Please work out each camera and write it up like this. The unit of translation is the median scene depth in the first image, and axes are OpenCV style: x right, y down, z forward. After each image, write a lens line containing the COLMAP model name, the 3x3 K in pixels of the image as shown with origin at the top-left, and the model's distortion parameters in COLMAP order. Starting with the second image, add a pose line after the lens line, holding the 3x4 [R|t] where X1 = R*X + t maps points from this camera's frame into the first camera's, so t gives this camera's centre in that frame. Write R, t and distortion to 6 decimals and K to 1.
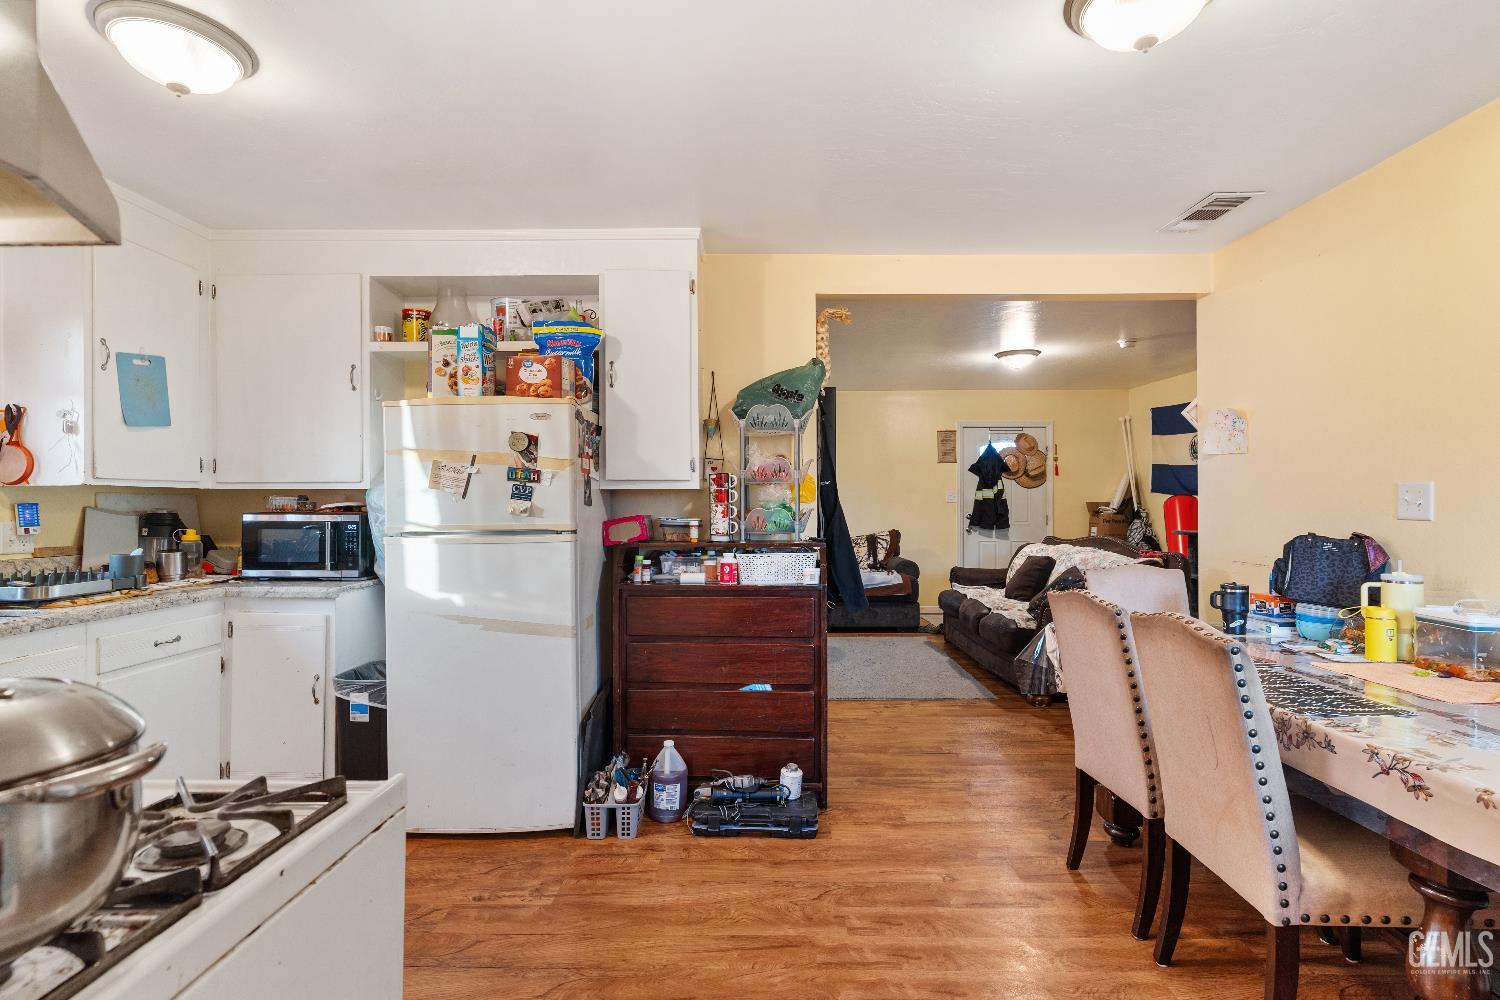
lens RADIAL K [[708.9, 0, 750.7], [0, 708.9, 507.5], [0, 0, 1]] dist [-0.003231, -0.001633]
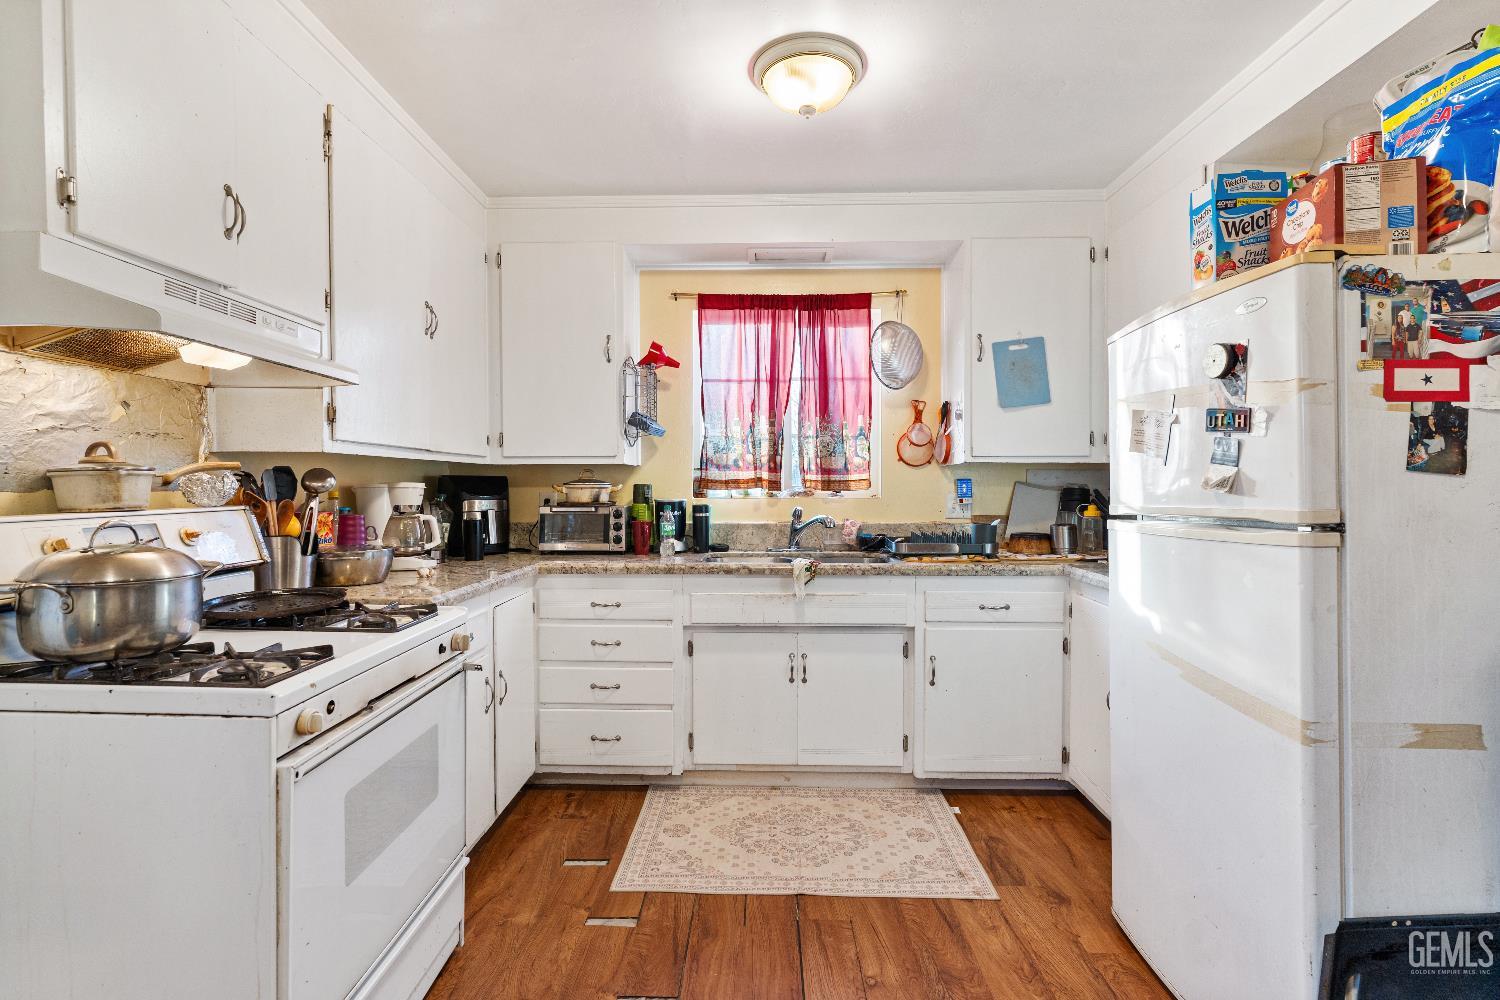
lens RADIAL K [[708.9, 0, 744.9], [0, 708.9, 504.6], [0, 0, 1]] dist [-0.003231, -0.001633]
pose [[-0.009106, 0.026305, -0.999612, 0.231088], [-0.001500, 0.999652, 0.026320, 0.006323], [0.999957, 0.001739, -0.009064, 0.610797]]
